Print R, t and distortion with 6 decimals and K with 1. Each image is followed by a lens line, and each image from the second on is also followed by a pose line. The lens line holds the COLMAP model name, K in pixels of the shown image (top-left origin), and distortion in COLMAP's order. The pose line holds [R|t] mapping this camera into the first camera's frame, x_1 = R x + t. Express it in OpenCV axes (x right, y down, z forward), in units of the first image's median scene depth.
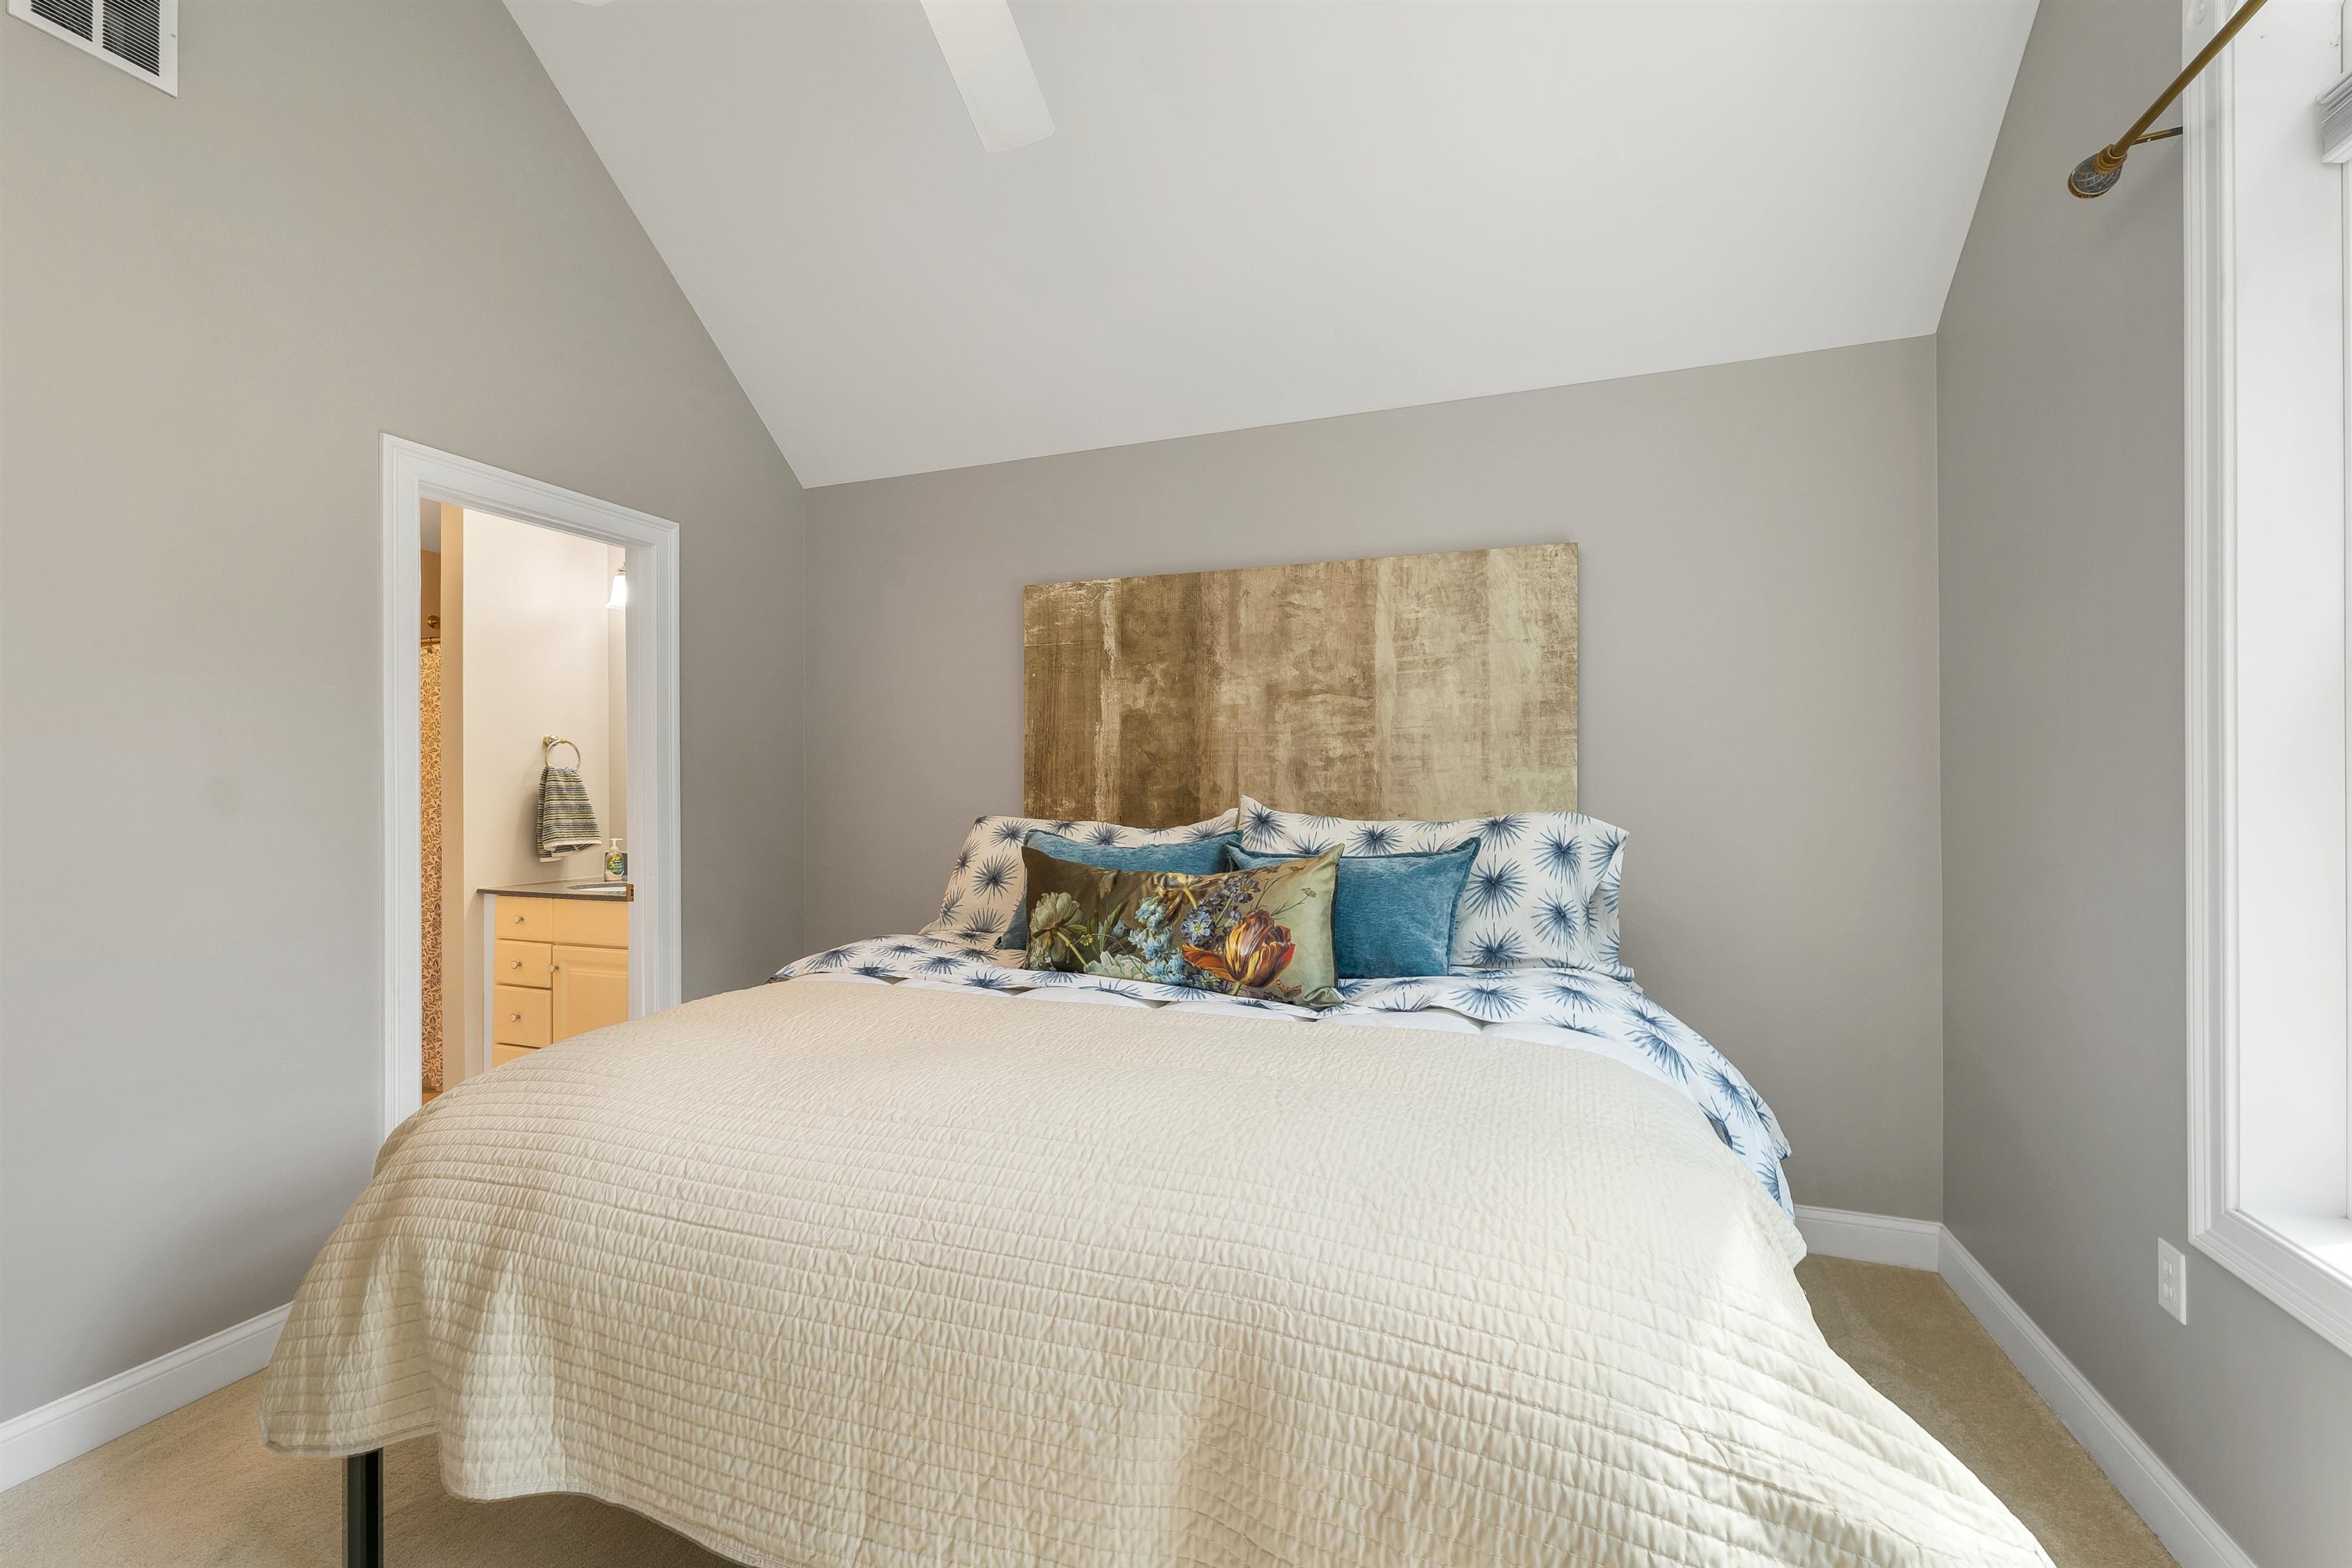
lens RADIAL K [[1001.4, 0, 1188.2], [0, 1001.4, 780.5], [0, 0, 1]] dist [-0.001626, 0.000900]
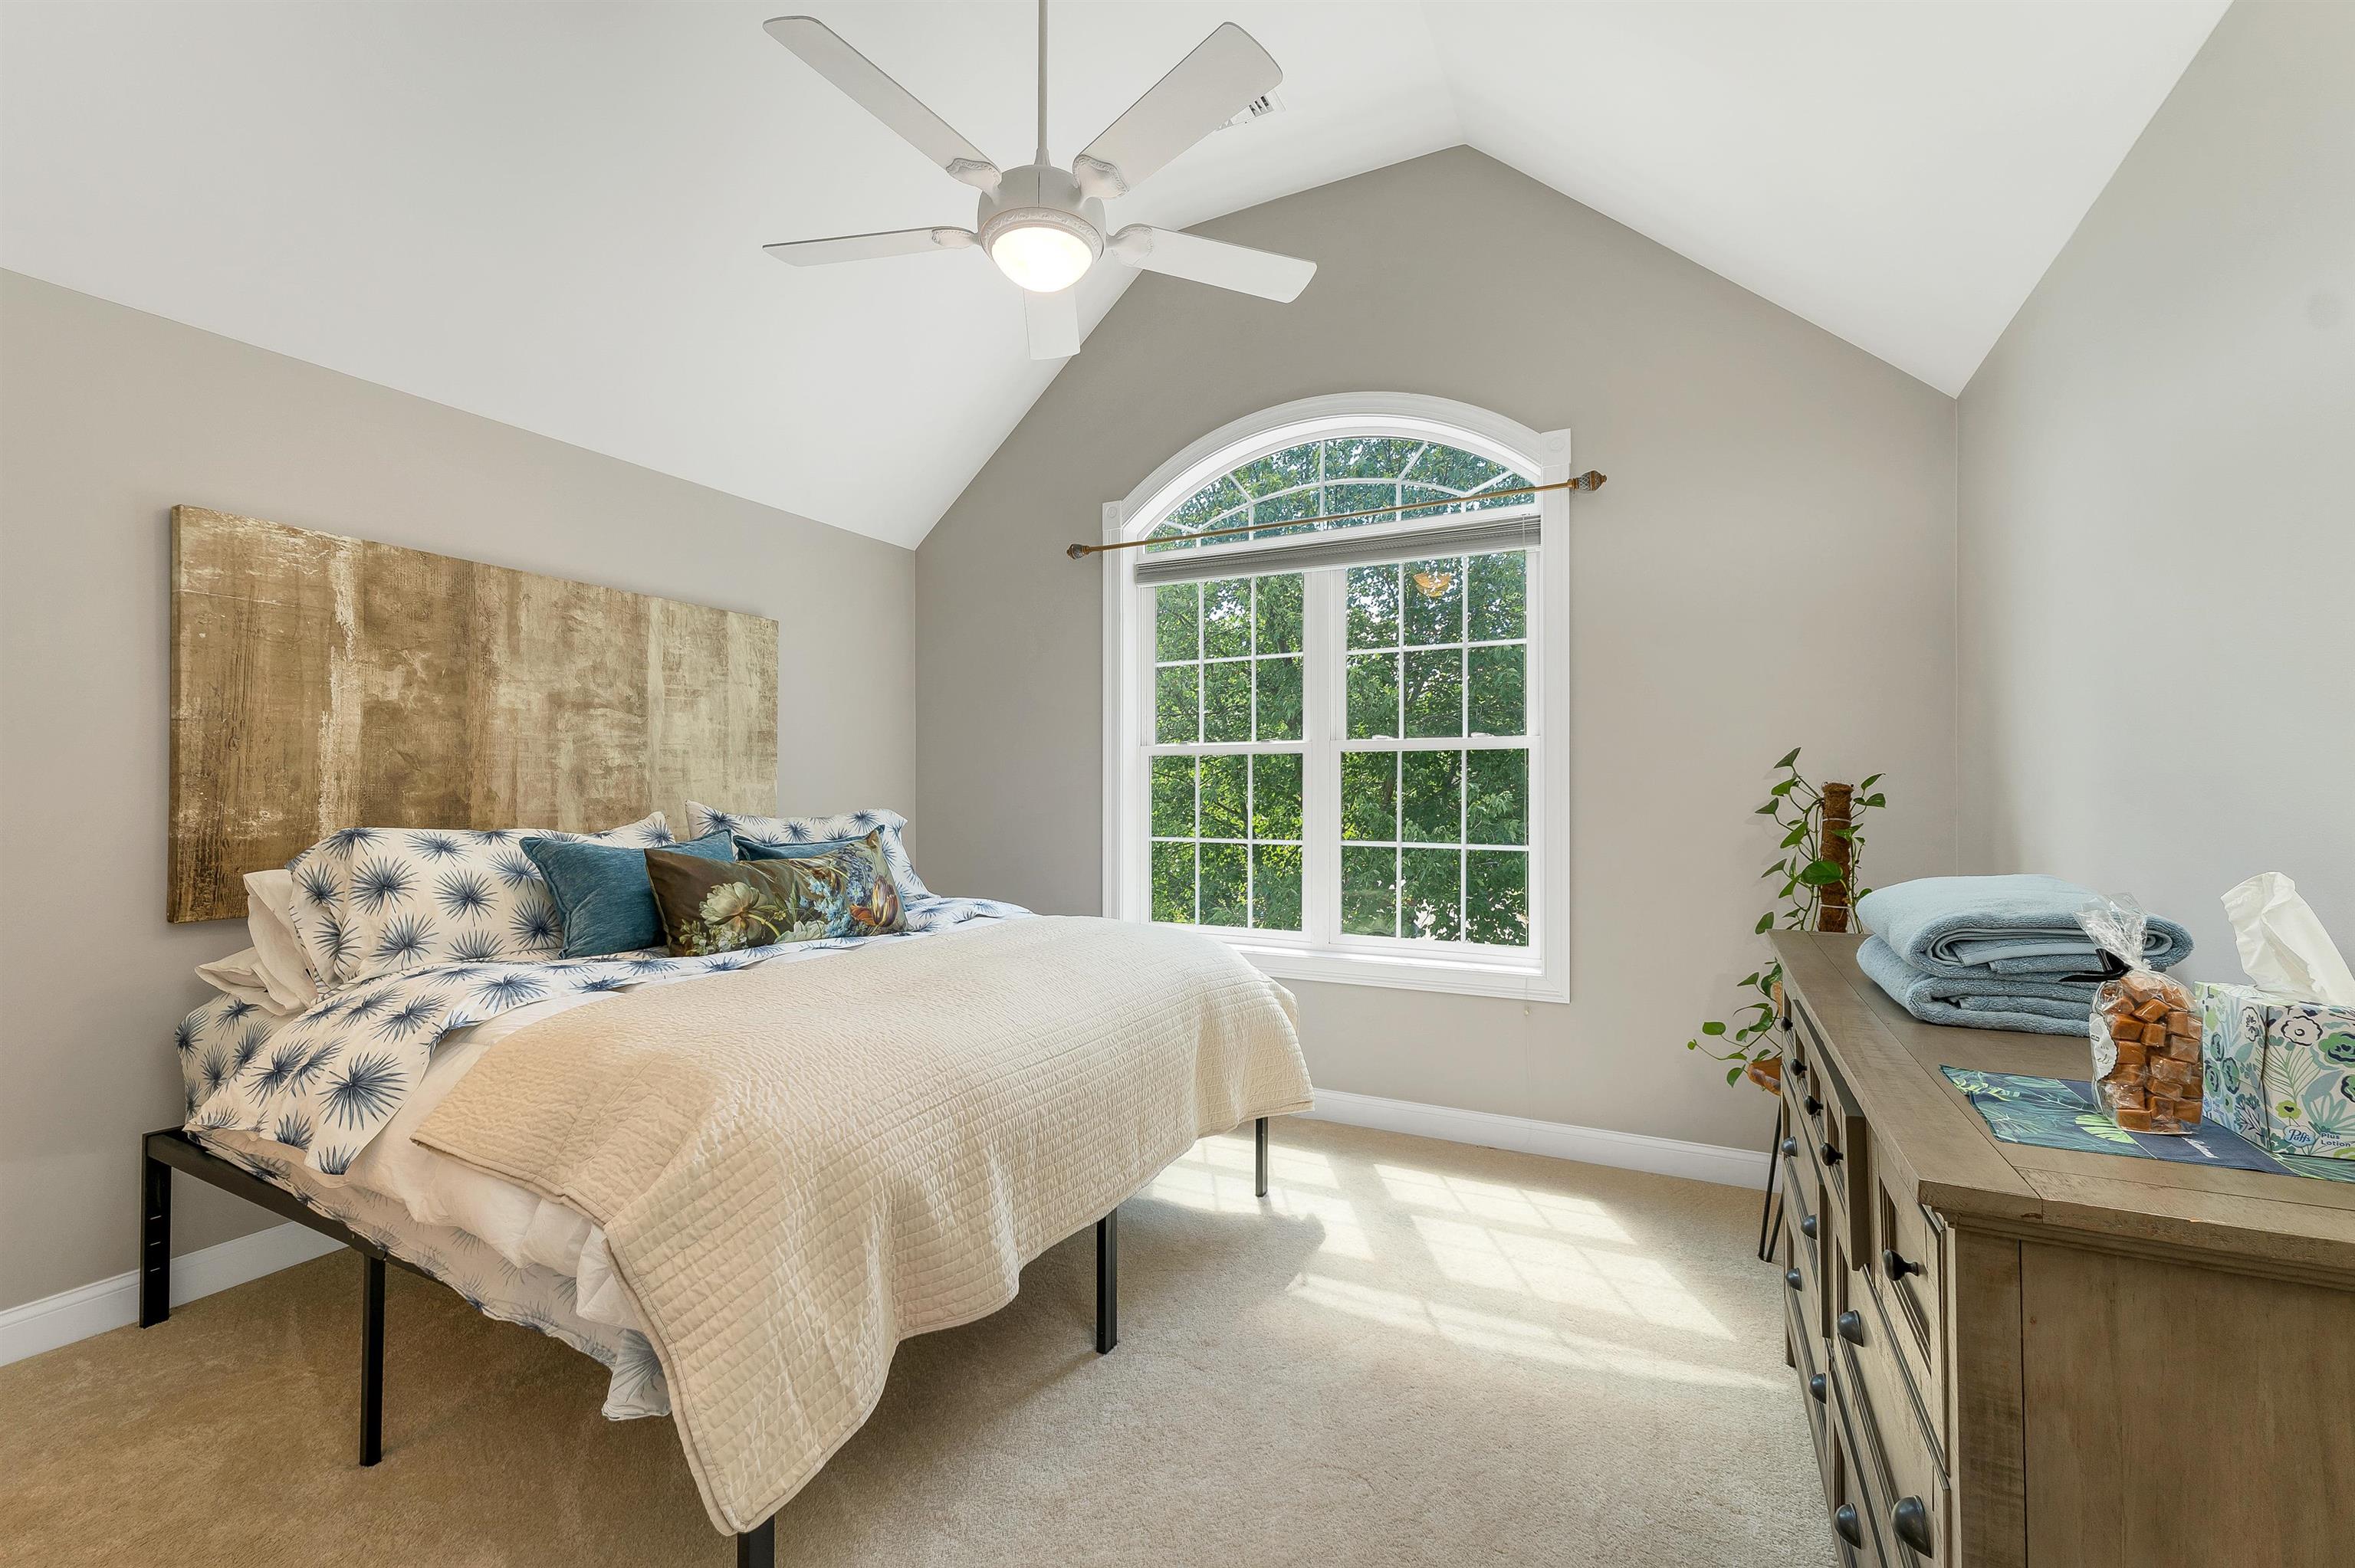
lens RADIAL K [[1002.5, 0, 1184.4], [0, 1002.5, 786.3], [0, 0, 1]] dist [-0.001626, 0.000900]
pose [[0.109598, 0.011556, 0.993909, -0.864553], [-0.003480, 0.999931, -0.011242, 0.008481], [-0.993970, -0.002227, 0.109630, 0.251976]]
